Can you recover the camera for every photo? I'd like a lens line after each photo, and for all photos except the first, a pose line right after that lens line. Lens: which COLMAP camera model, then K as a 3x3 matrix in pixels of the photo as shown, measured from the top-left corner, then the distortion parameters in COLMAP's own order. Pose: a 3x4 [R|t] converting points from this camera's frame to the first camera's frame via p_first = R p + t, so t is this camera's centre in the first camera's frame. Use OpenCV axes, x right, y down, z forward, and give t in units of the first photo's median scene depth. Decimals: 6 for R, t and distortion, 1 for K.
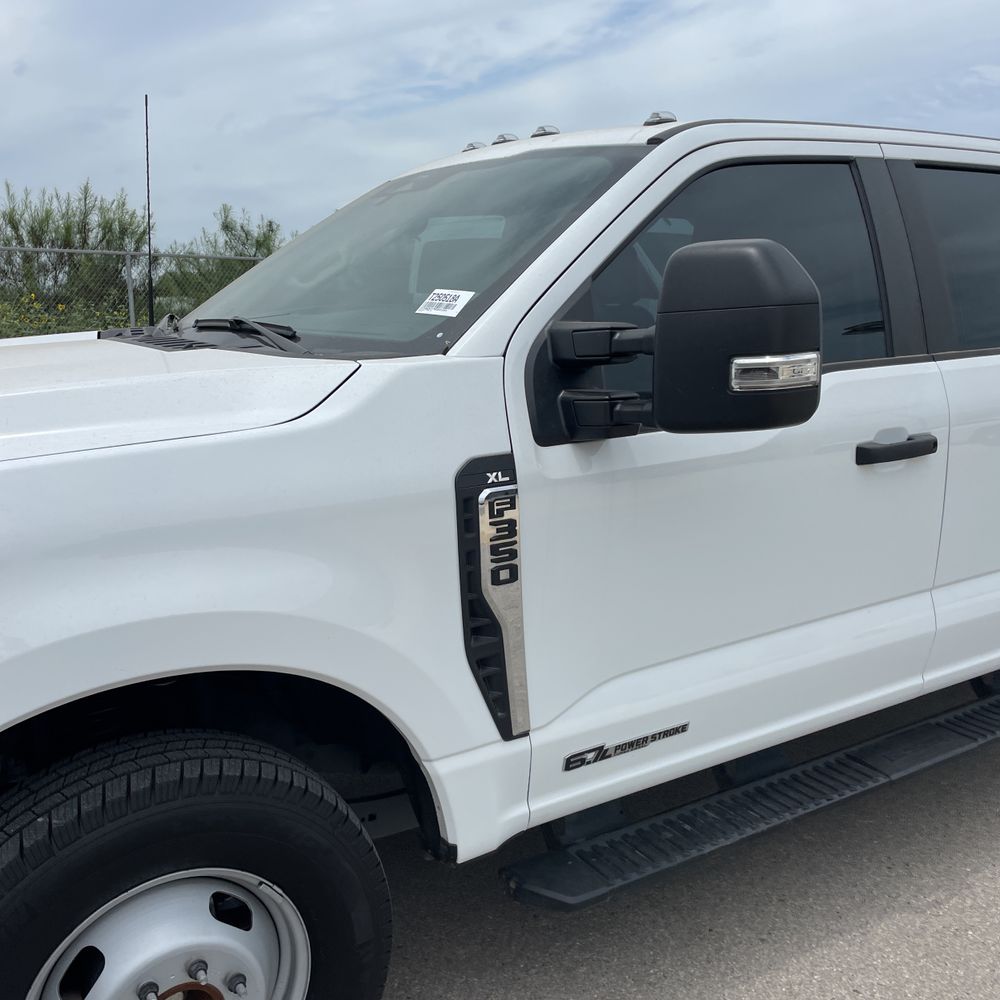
lens RADIAL K [[993.0, 0, 489.3], [0, 993.0, 496.3], [0, 0, 1]] dist [0.097326, -0.114553]
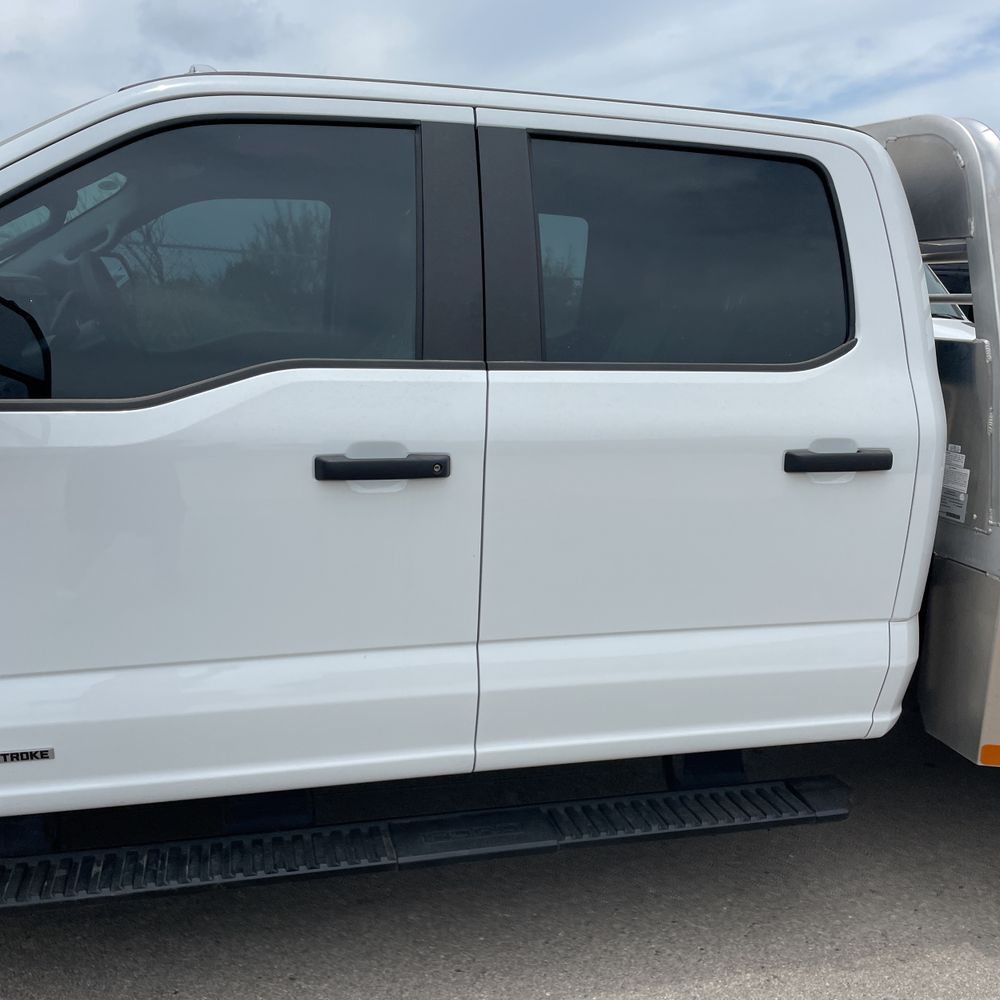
lens RADIAL K [[1005.2, 0, 504.7], [0, 1005.2, 511.7], [0, 0, 1]] dist [0.089397, -0.125071]
pose [[0.958262, 0.101269, -0.267354, 0.839411], [-0.103732, 0.994593, 0.004934, -0.027518], [0.266408, 0.023005, 0.963586, 0.253208]]
